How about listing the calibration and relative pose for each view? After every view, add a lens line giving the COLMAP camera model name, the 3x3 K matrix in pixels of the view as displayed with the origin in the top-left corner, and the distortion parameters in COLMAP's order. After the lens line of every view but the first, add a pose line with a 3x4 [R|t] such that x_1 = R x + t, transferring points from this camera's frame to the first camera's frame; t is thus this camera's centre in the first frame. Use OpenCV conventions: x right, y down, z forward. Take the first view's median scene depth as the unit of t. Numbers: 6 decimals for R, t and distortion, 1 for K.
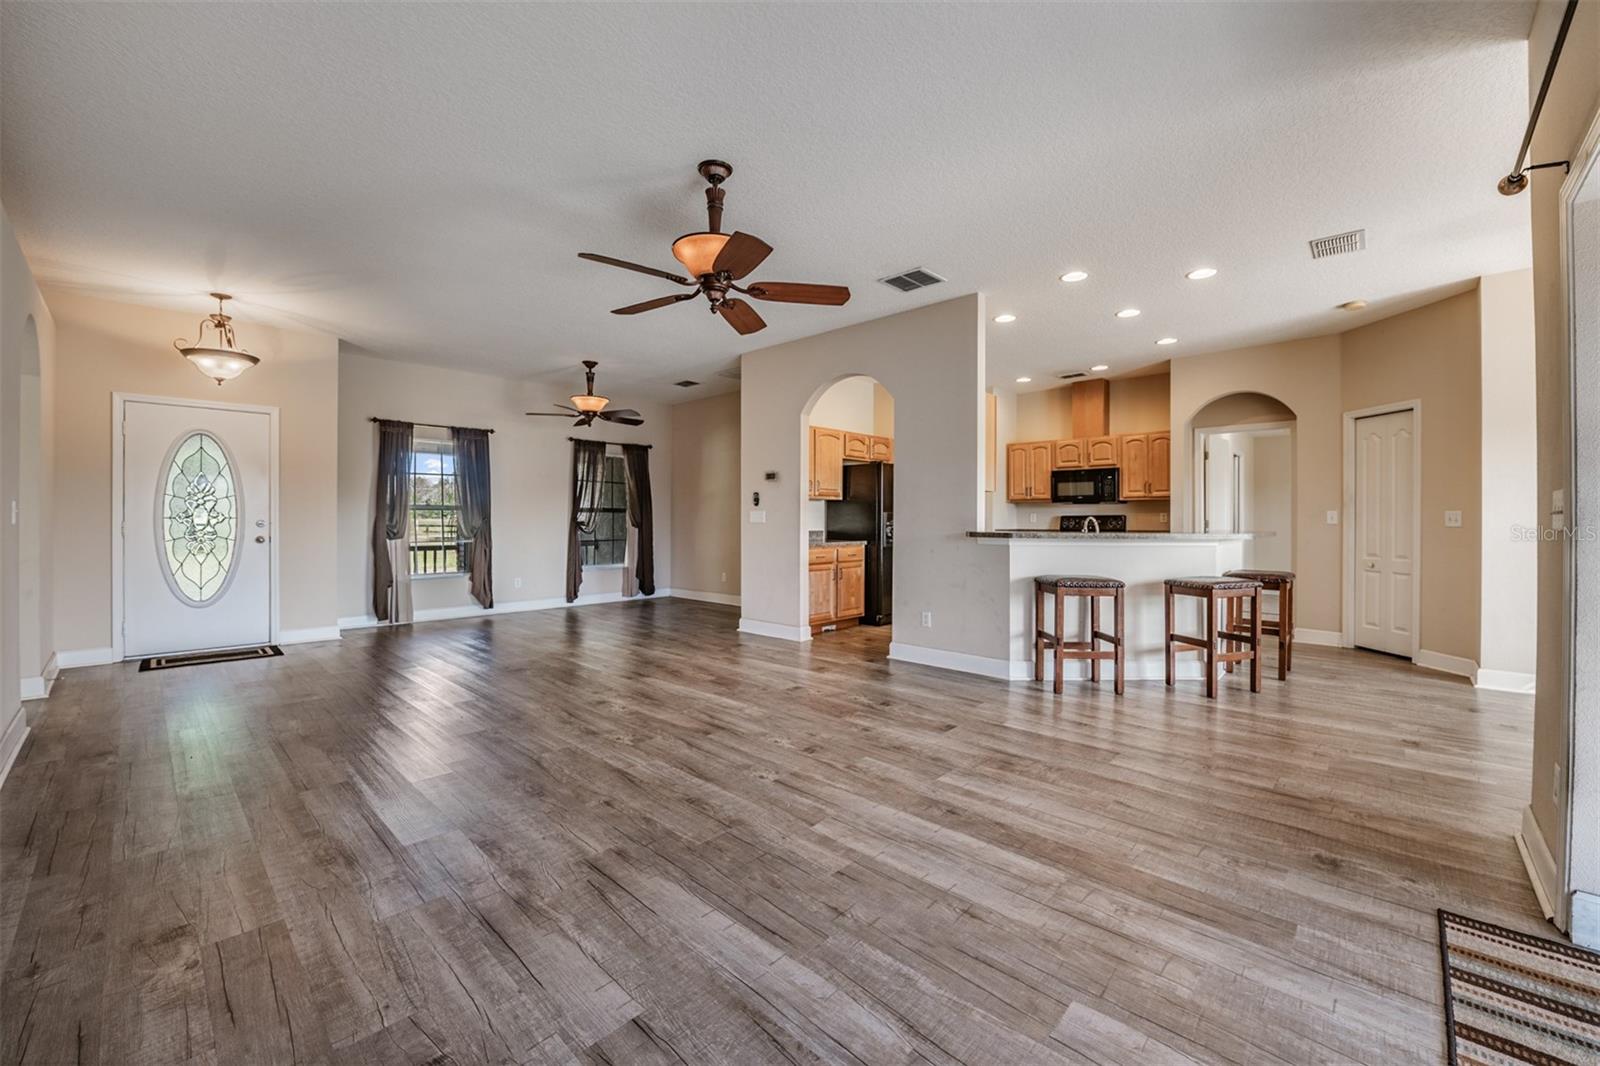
lens RADIAL K [[634.3, 0, 785.8], [0, 634.3, 518.2], [0, 0, 1]] dist [-0.015120, 0.001372]
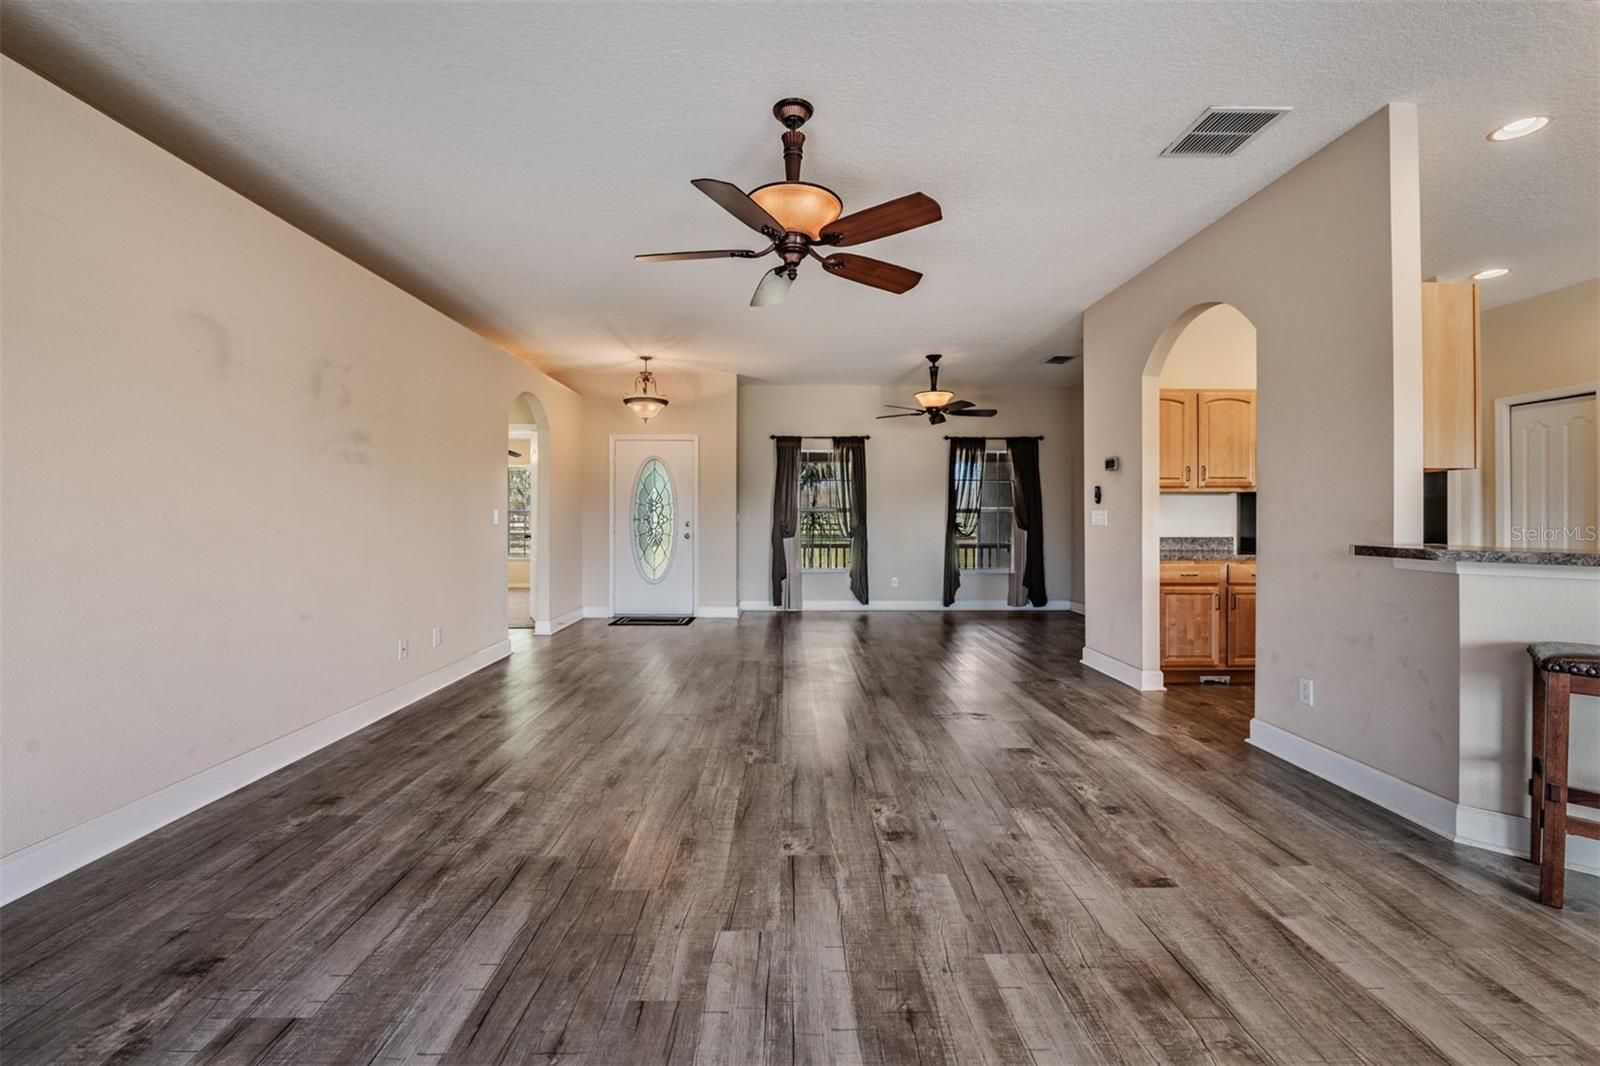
lens RADIAL K [[634.3, 0, 799.3], [0, 634.3, 515.4], [0, 0, 1]] dist [-0.015120, 0.001372]
pose [[0.706280, -0.005204, -0.707913, 0.334669], [0.002047, 0.999984, -0.005308, -0.002392], [0.707930, 0.002299, 0.706279, 0.277182]]
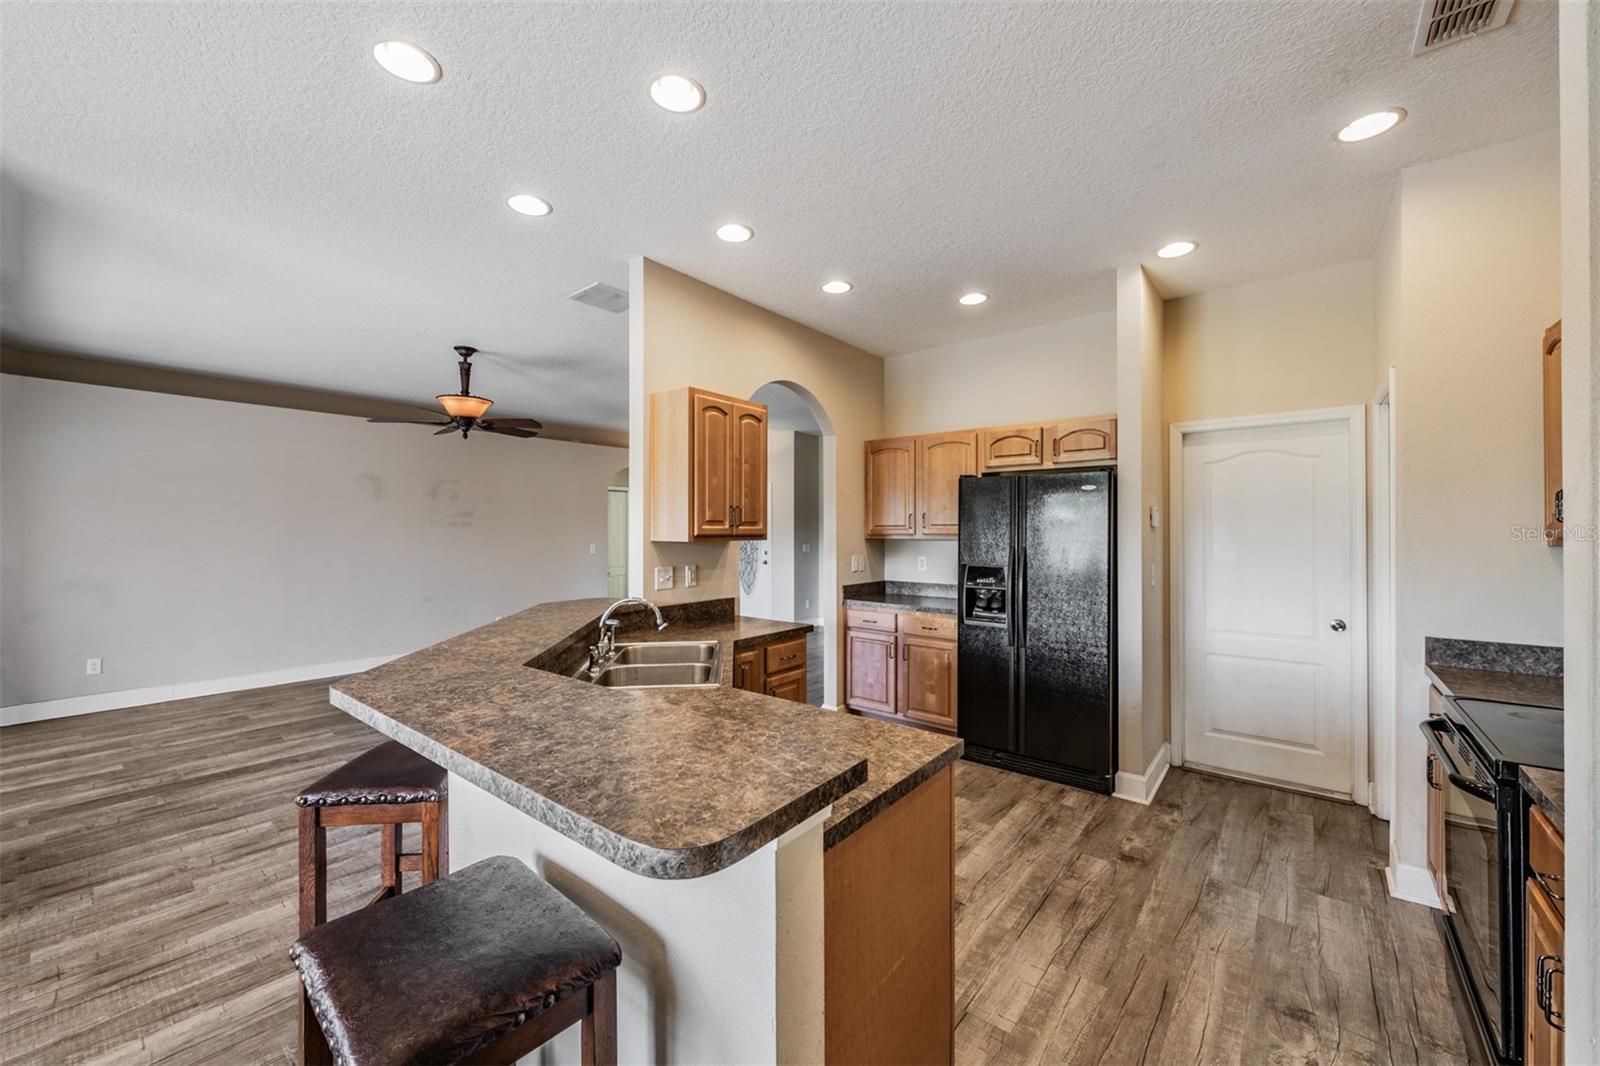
lens RADIAL K [[634.3, 0, 803.1], [0, 634.3, 525.7], [0, 0, 1]] dist [-0.015120, 0.001372]
pose [[0.079290, -0.009754, -0.996804, 1.070926], [0.003591, 0.999948, -0.009499, -0.058422], [0.996845, -0.002827, 0.079321, 1.187590]]
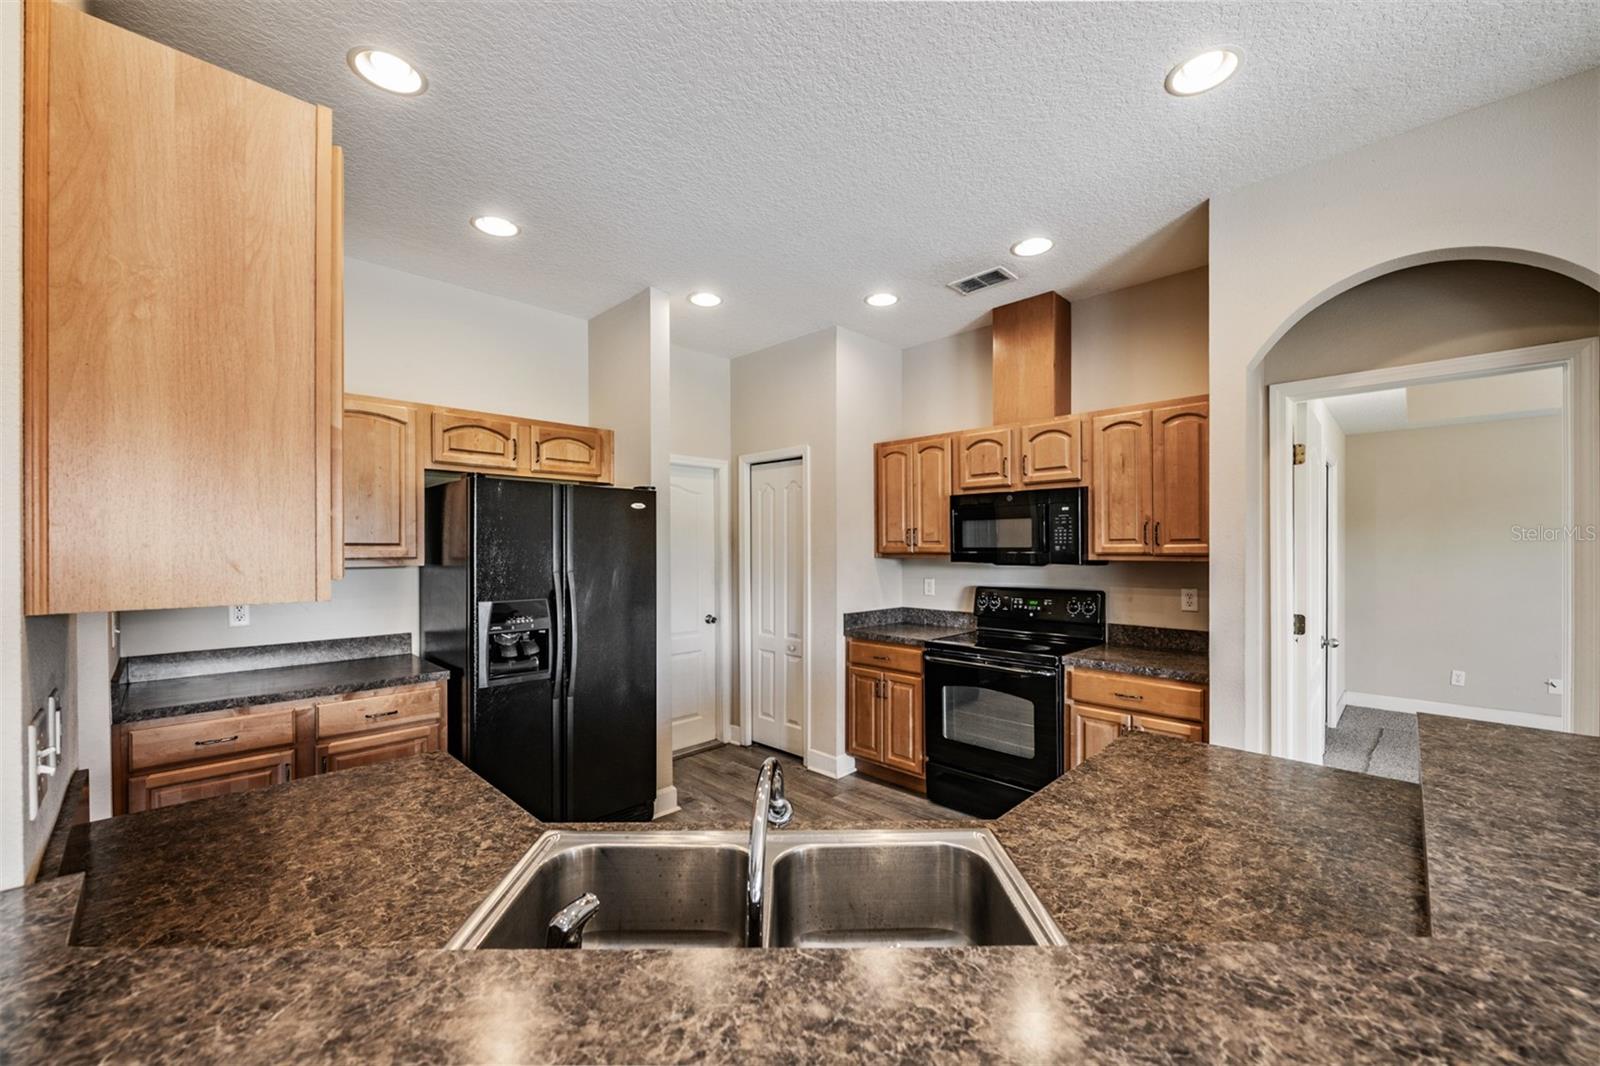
lens RADIAL K [[599.8, 0, 802.2], [0, 599.8, 541.2], [0, 0, 1]] dist [-0.009894, -0.001010]
pose [[0.999721, -0.004645, -0.023152, 0.535236], [0.004562, 0.999983, -0.003653, -0.065715], [0.023169, 0.003546, 0.999725, 0.913293]]
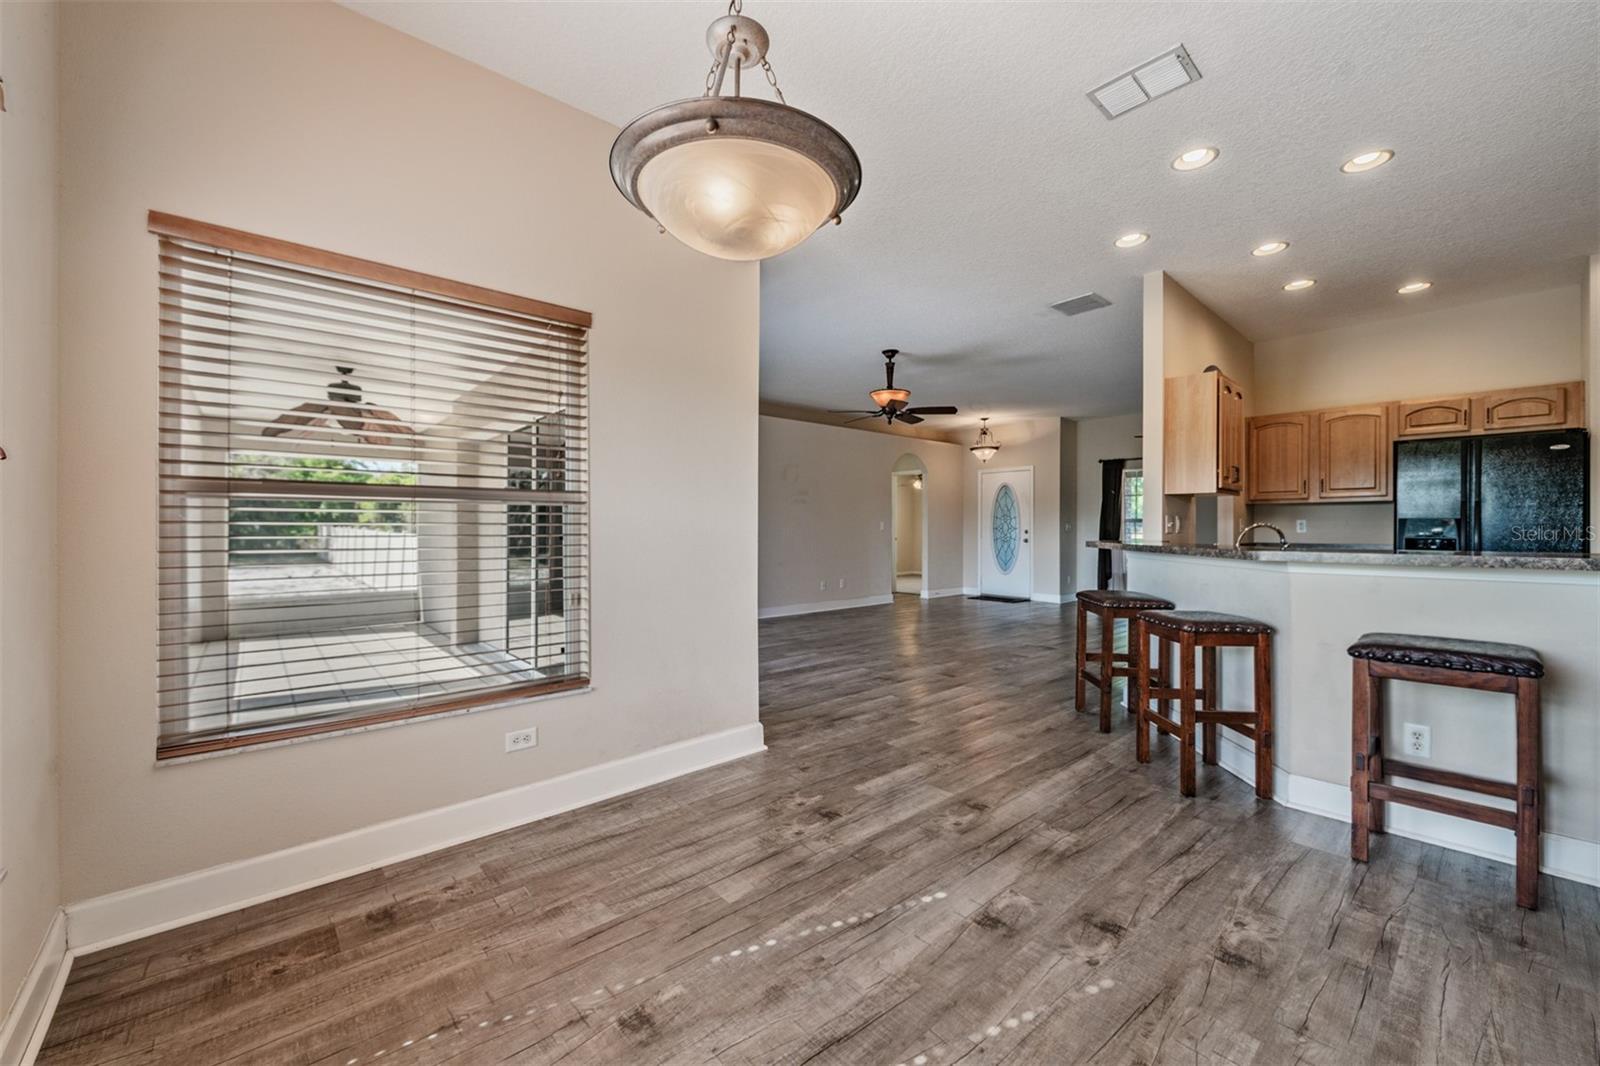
lens RADIAL K [[634.3, 0, 771.0], [0, 634.3, 540.7], [0, 0, 1]] dist [-0.015120, 0.001372]
pose [[-0.113804, 0.017618, -0.993347, 1.323528], [0.004427, 0.999842, 0.017226, 0.001058], [0.993493, -0.002437, -0.113864, 0.591078]]
